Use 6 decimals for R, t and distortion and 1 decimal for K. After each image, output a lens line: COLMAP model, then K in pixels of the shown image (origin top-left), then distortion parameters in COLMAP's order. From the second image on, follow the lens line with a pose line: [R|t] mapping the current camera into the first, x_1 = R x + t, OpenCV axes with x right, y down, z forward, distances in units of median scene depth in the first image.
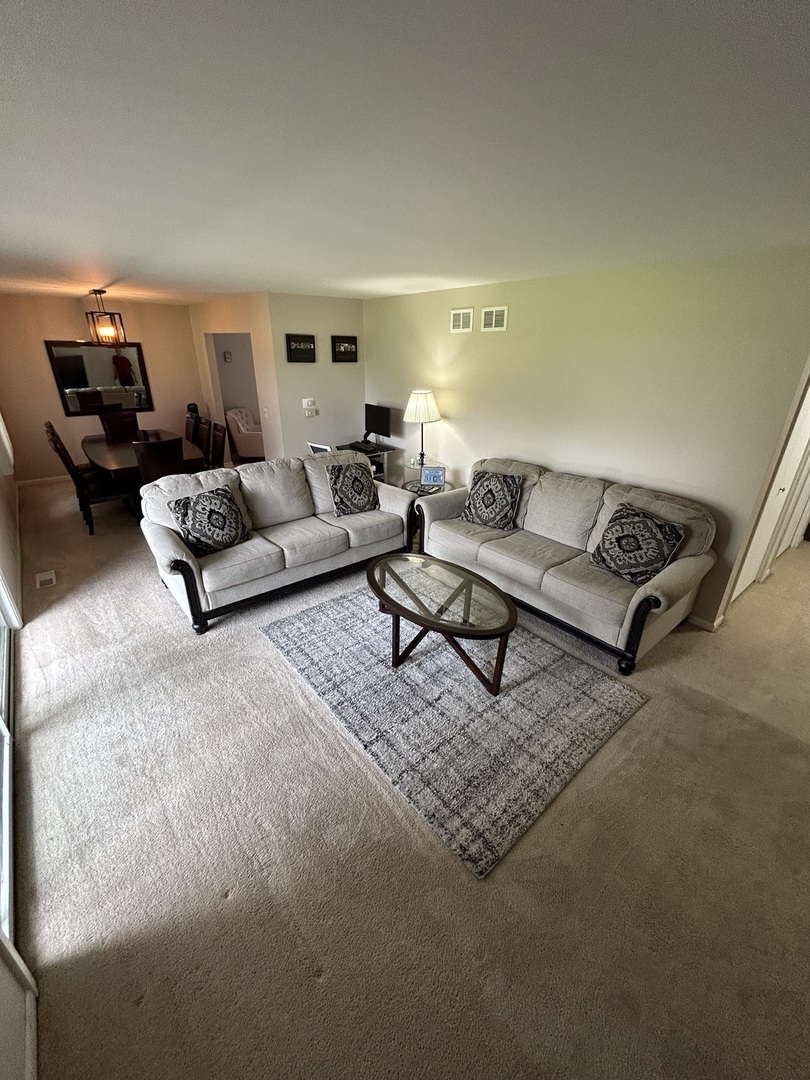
lens RADIAL K [[435.0, 0, 403.2], [0, 435.0, 537.9], [0, 0, 1]] dist [-0.002911, 0.000651]
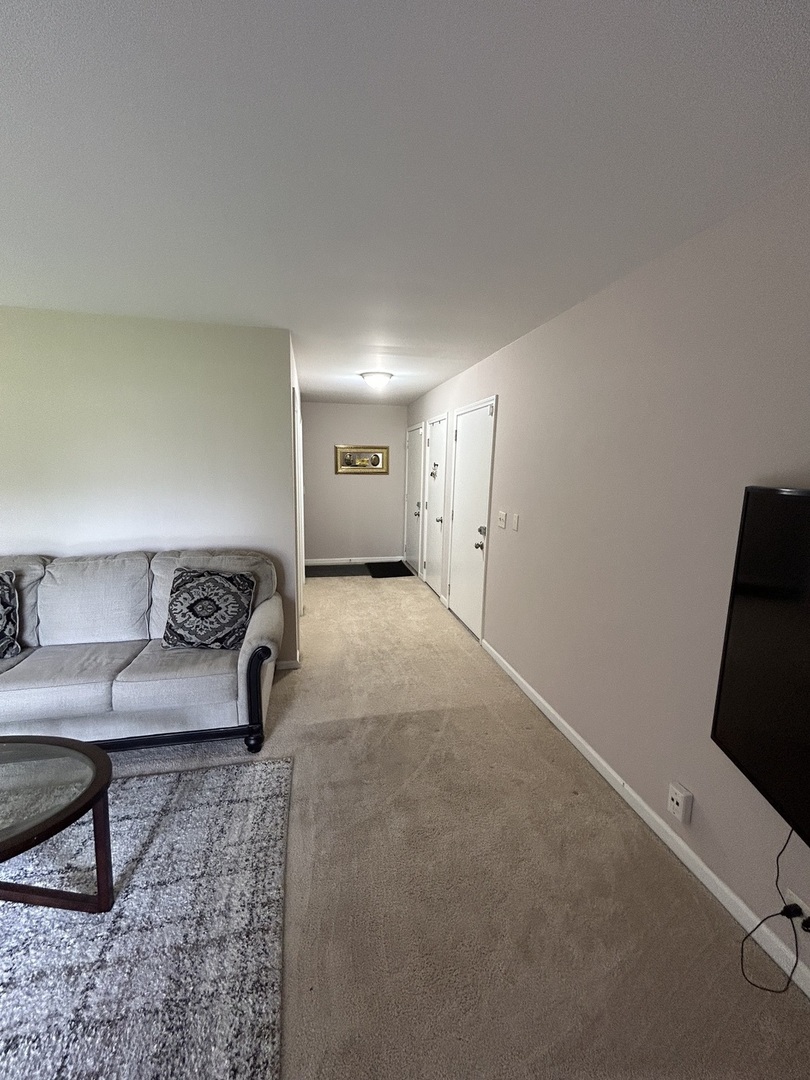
lens RADIAL K [[435.0, 0, 407.2], [0, 435.0, 539.8], [0, 0, 1]] dist [-0.002911, 0.000651]
pose [[0.456453, -0.149070, 0.877171, -0.039066], [0.338574, 0.940798, -0.016301, 0.037574], [-0.822811, 0.304428, 0.479902, 0.218320]]
